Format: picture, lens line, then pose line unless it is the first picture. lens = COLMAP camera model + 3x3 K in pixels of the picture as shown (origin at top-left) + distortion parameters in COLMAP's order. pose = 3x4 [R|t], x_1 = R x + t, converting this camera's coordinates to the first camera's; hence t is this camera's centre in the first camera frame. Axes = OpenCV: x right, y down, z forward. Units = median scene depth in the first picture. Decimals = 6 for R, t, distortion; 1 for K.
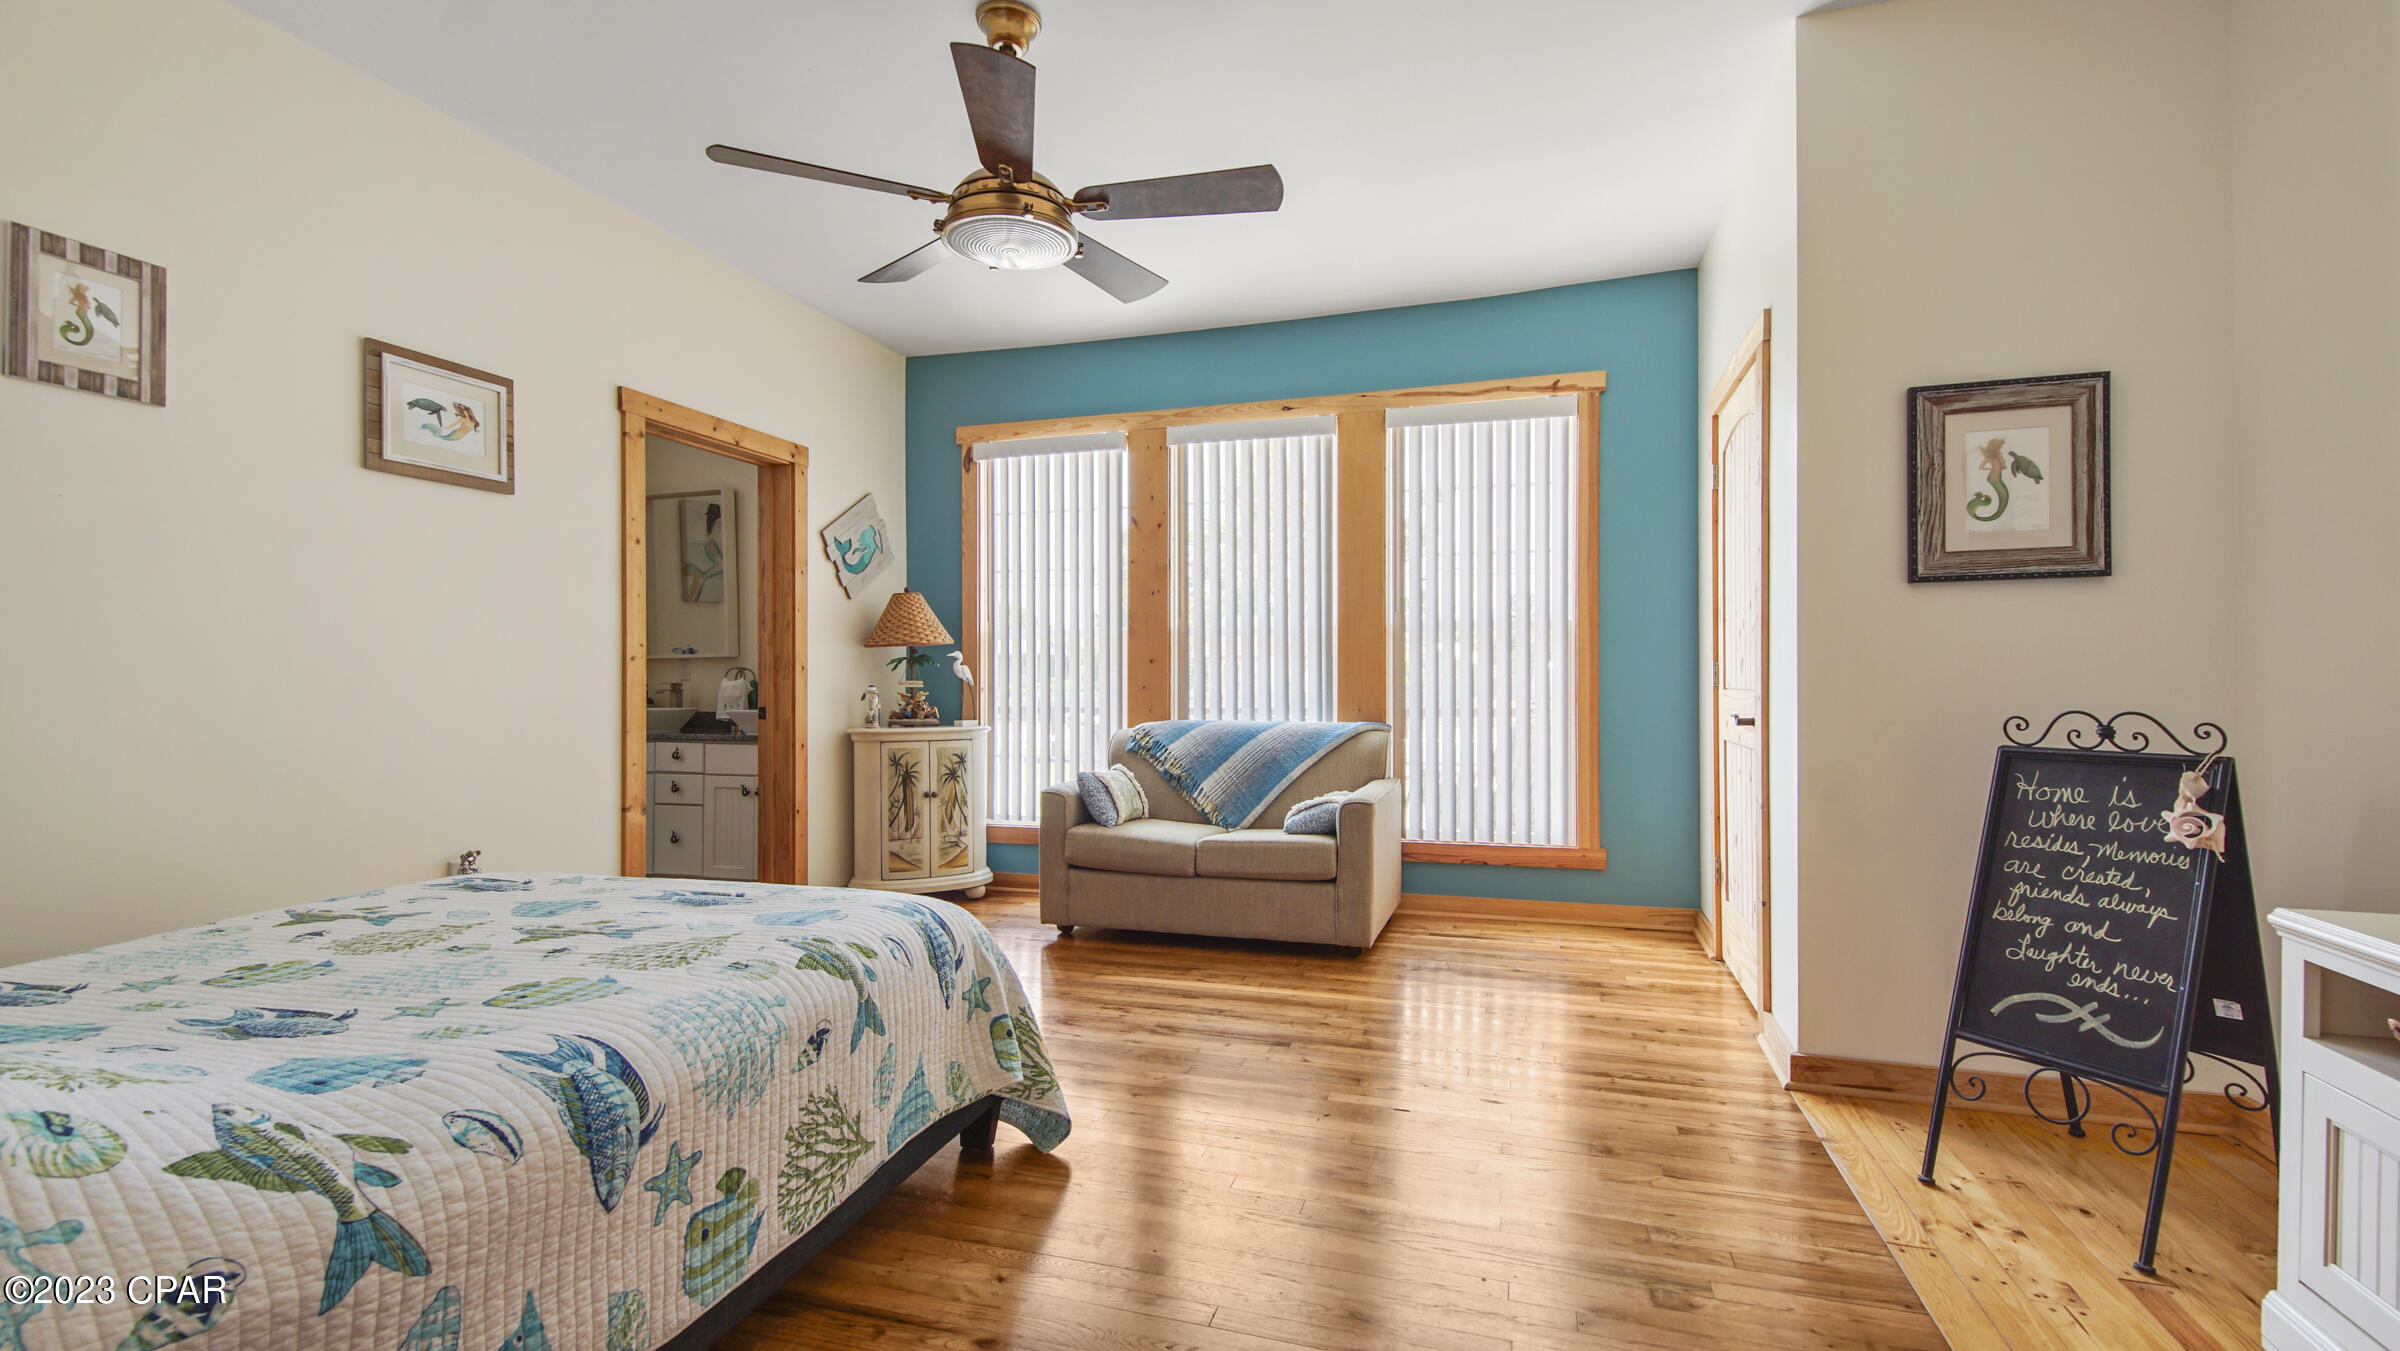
lens RADIAL K [[1091.9, 0, 1200.0], [0, 1091.9, 675.5], [0, 0, 1]] dist [0.034294, -0.020785]
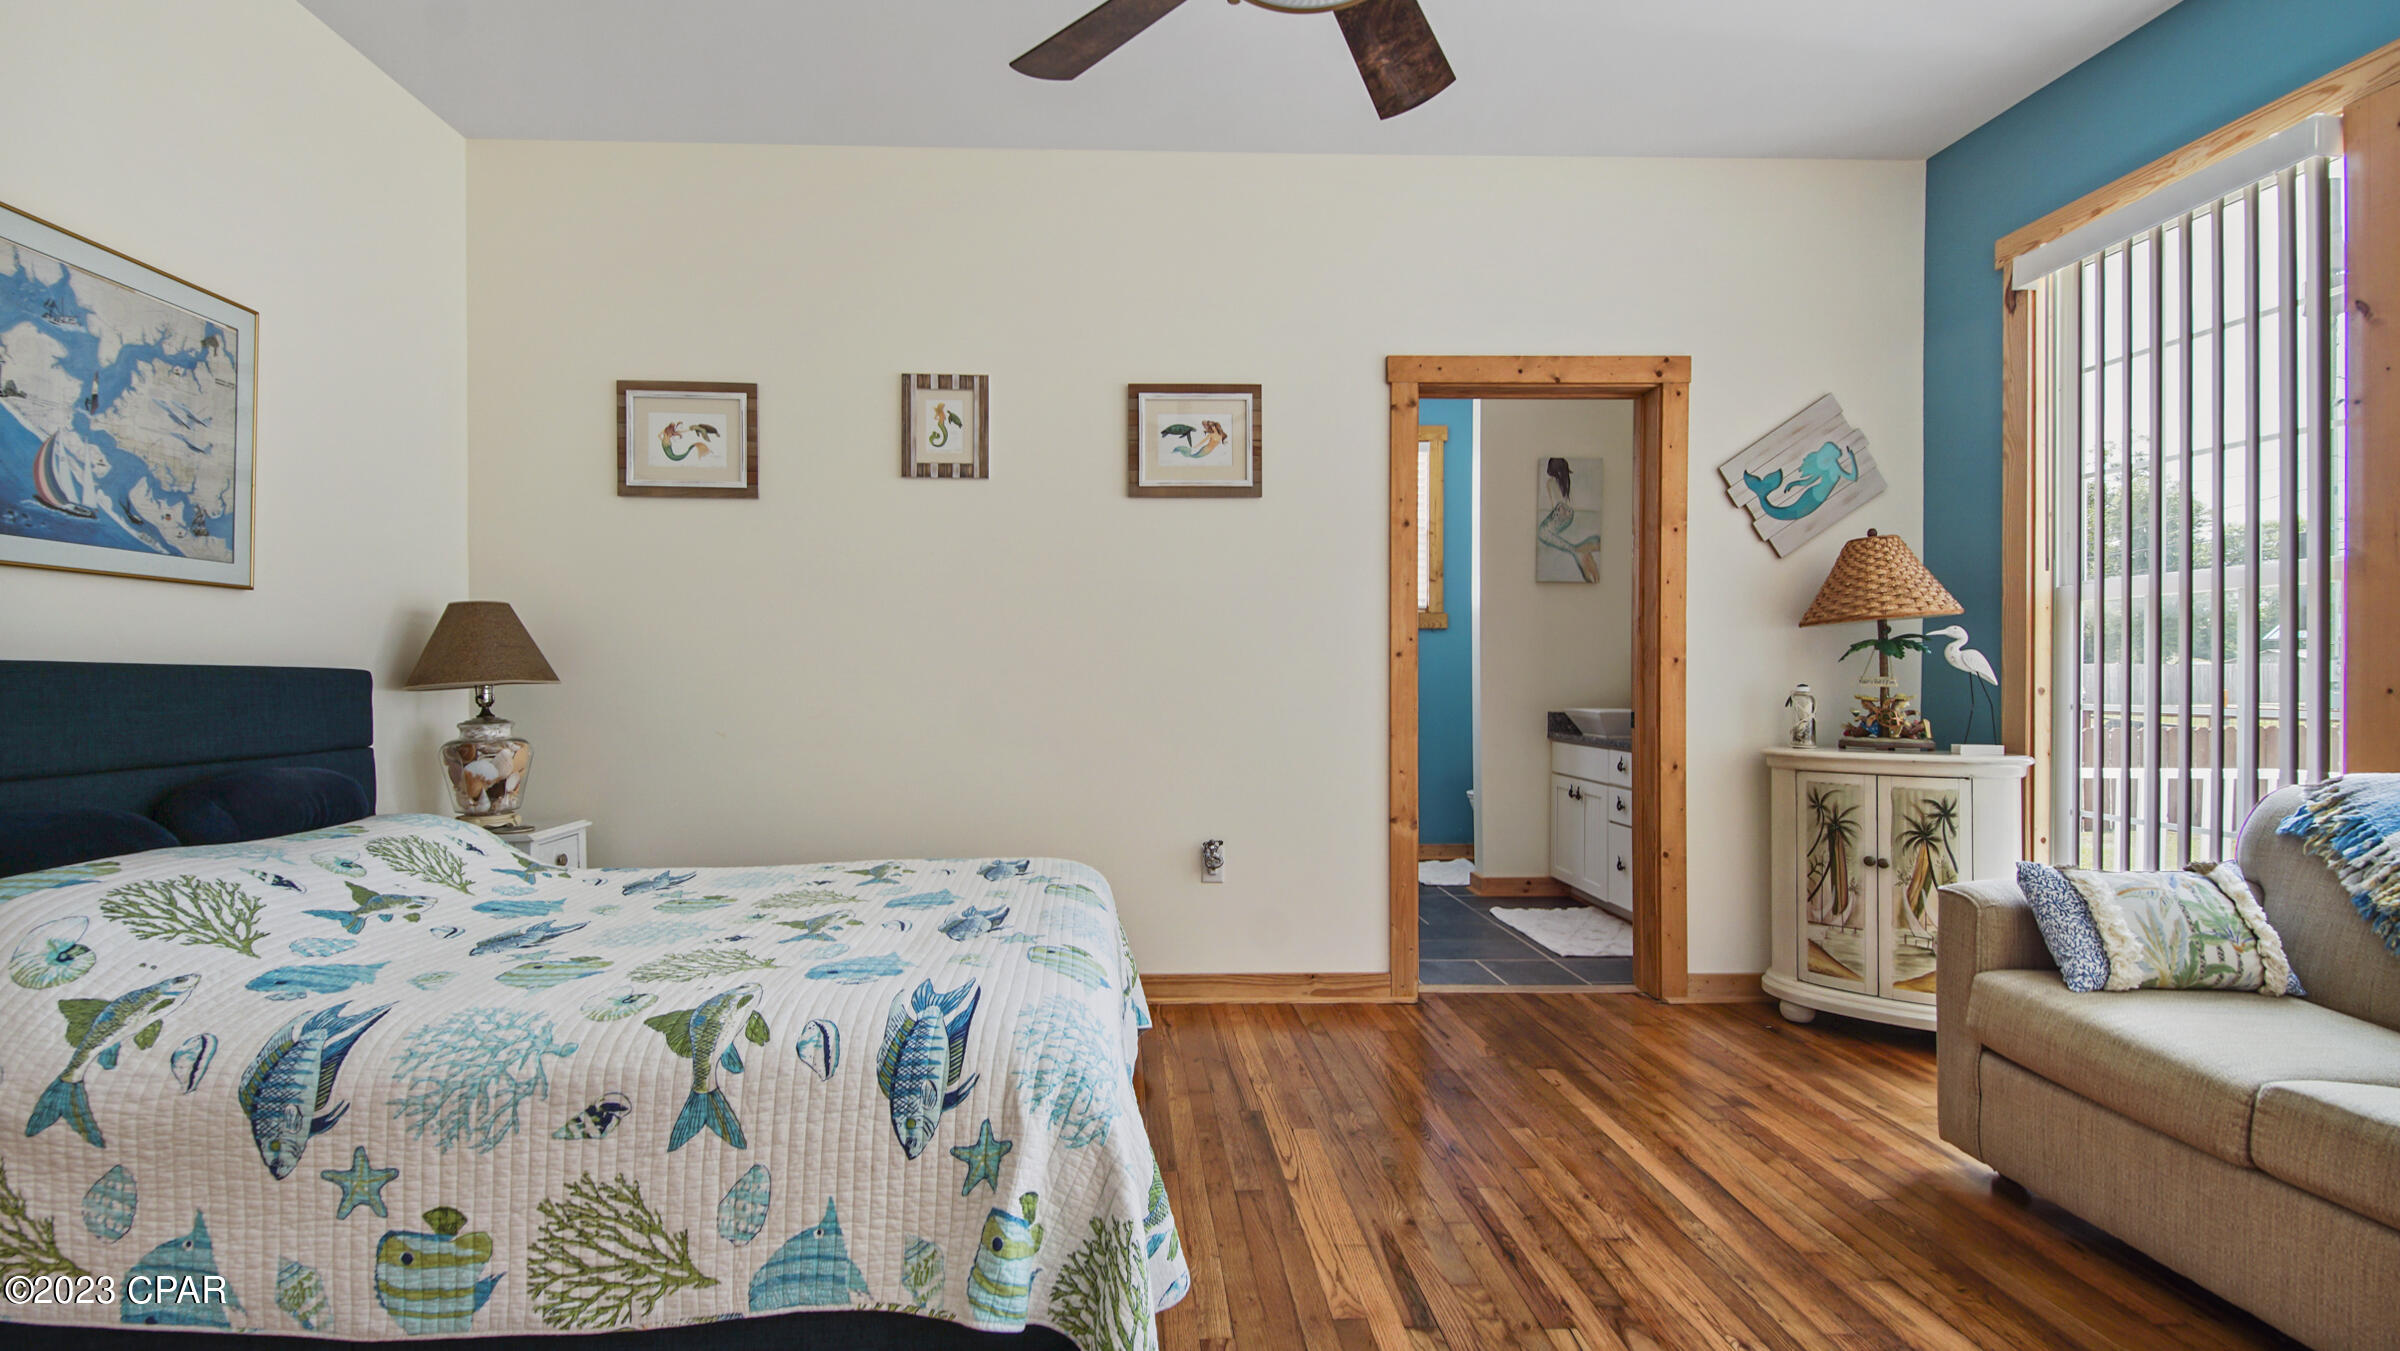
lens RADIAL K [[1091.9, 0, 1200.0], [0, 1091.9, 675.5], [0, 0, 1]] dist [0.034294, -0.020785]
pose [[0.308457, -0.004238, -0.951229, 0.447475], [0.008892, 0.999959, -0.001572, 0.003350], [0.951197, -0.007973, 0.308482, 0.890041]]
